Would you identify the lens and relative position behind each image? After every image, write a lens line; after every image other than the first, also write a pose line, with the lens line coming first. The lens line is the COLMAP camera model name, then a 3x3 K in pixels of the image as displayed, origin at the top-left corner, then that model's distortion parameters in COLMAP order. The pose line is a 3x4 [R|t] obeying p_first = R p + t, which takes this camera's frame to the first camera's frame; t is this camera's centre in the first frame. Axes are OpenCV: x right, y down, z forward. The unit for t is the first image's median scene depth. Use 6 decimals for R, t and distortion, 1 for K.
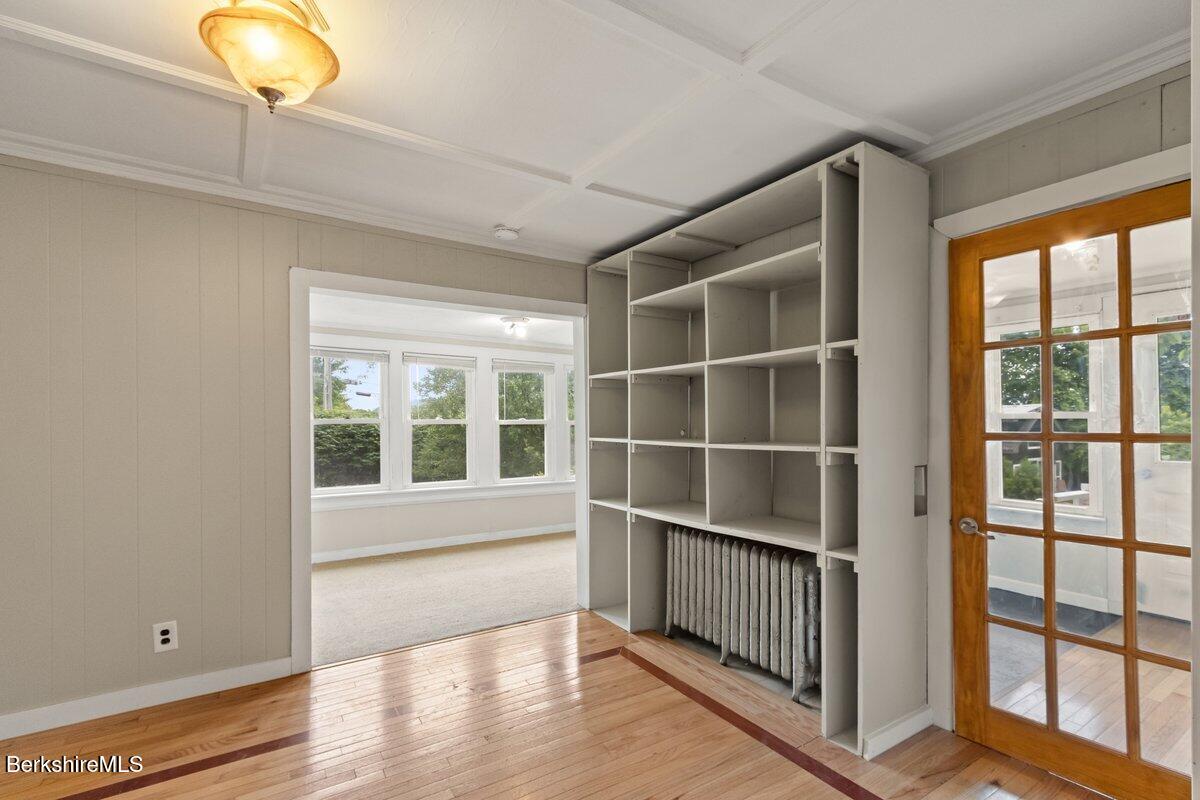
lens RADIAL K [[555.9, 0, 586.5], [0, 555.9, 418.7], [0, 0, 1]] dist [0.004965, -0.000867]
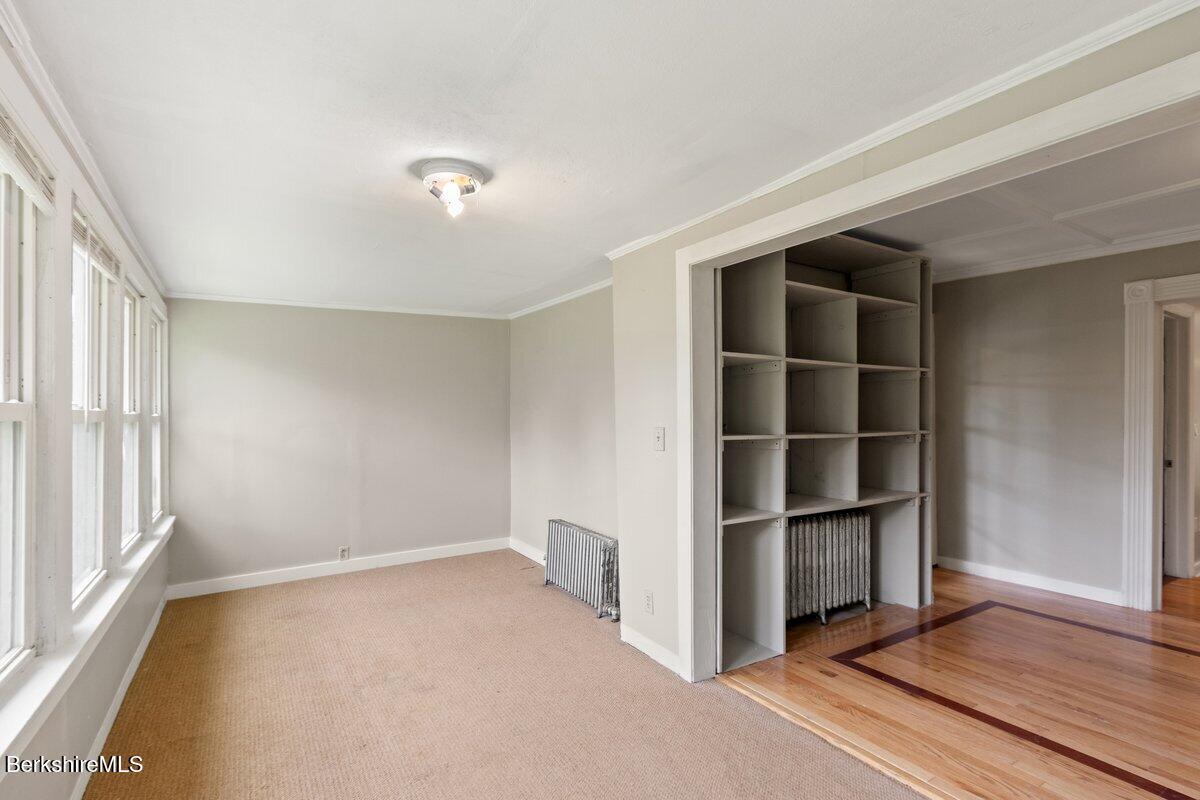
lens RADIAL K [[555.9, 0, 586.0], [0, 555.9, 417.8], [0, 0, 1]] dist [0.004965, -0.000867]
pose [[0.003448, 0.006450, 0.999973, -0.500922], [-0.003990, 0.999971, -0.006436, 0.010336], [-0.999986, -0.003968, 0.003474, 0.810240]]
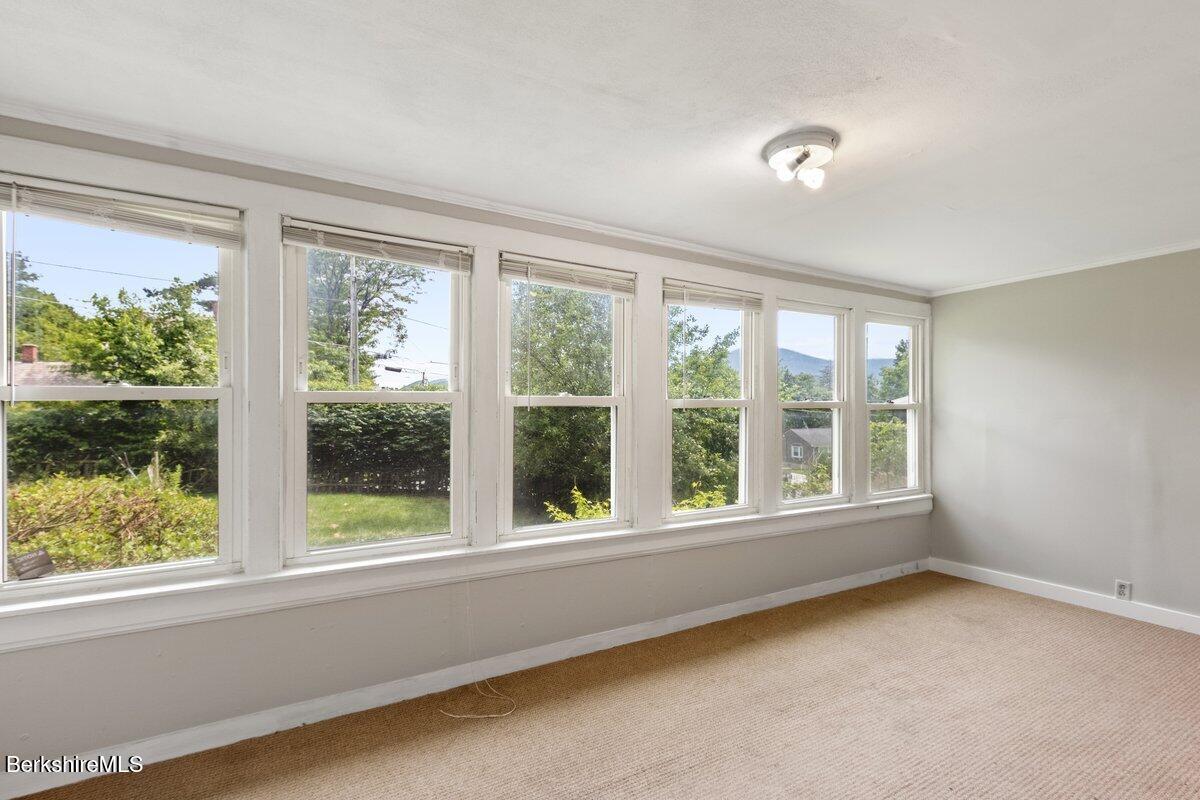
lens RADIAL K [[555.9, 0, 596.7], [0, 555.9, 397.5], [0, 0, 1]] dist [0.004965, -0.000867]
pose [[0.999595, 0.012277, -0.025675, -0.237126], [-0.012400, 0.999913, -0.004602, 0.005705], [0.025616, 0.004918, 0.999660, 0.537044]]
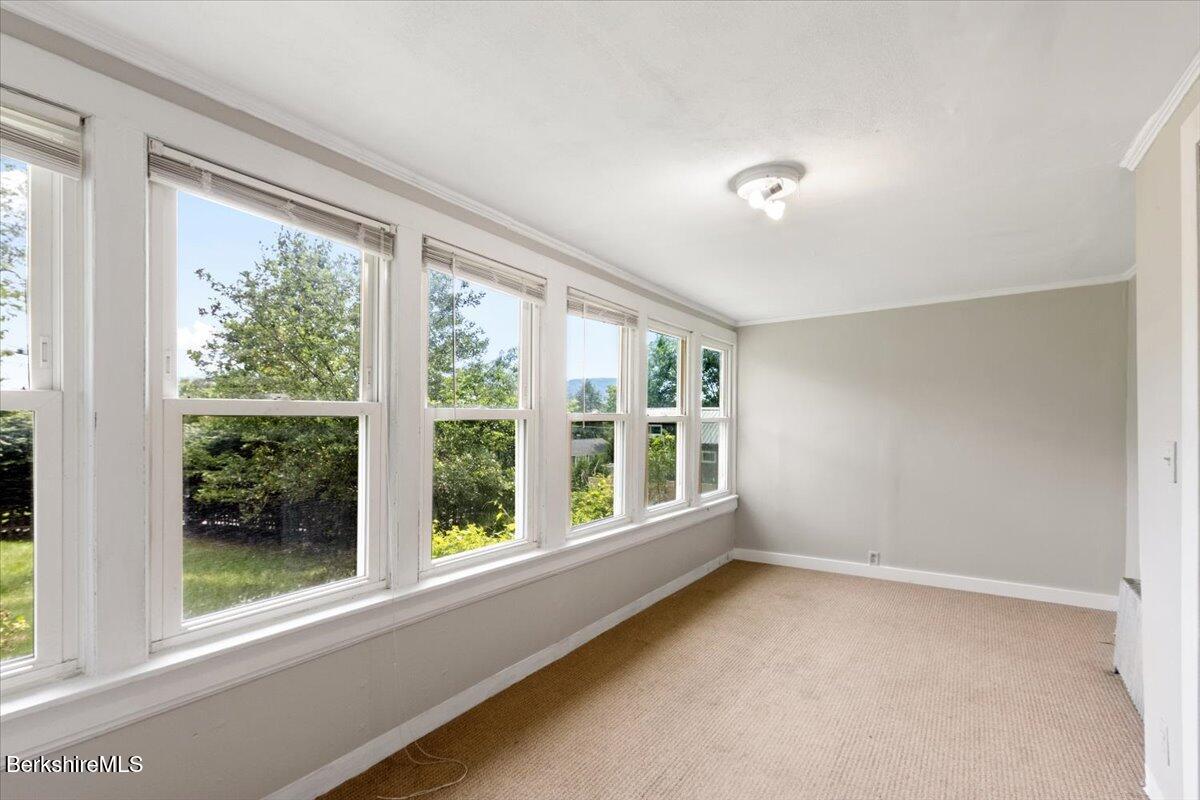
lens RADIAL K [[555.9, 0, 587.2], [0, 555.9, 419.6], [0, 0, 1]] dist [0.004965, -0.000867]
pose [[0.914707, 0.012547, 0.403924, -0.386861], [-0.015662, 0.999868, 0.004407, 0.008219], [-0.403815, -0.010357, 0.914782, 0.595584]]
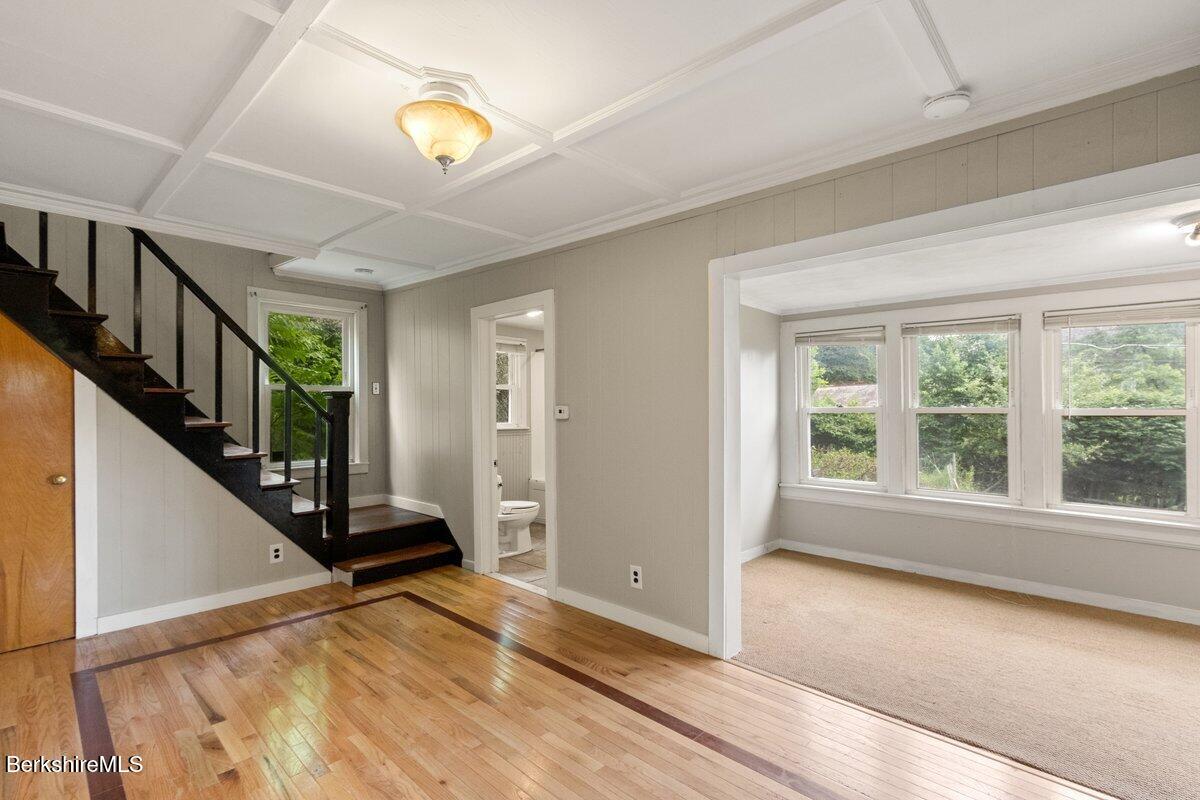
lens RADIAL K [[555.9, 0, 588.8], [0, 555.9, 408.2], [0, 0, 1]] dist [0.004965, -0.000867]
pose [[0.236998, 0.001334, -0.971509, 0.219743], [0.000976, 0.999998, 0.001611, 0.000107], [0.971510, -0.001330, 0.236996, 0.280504]]
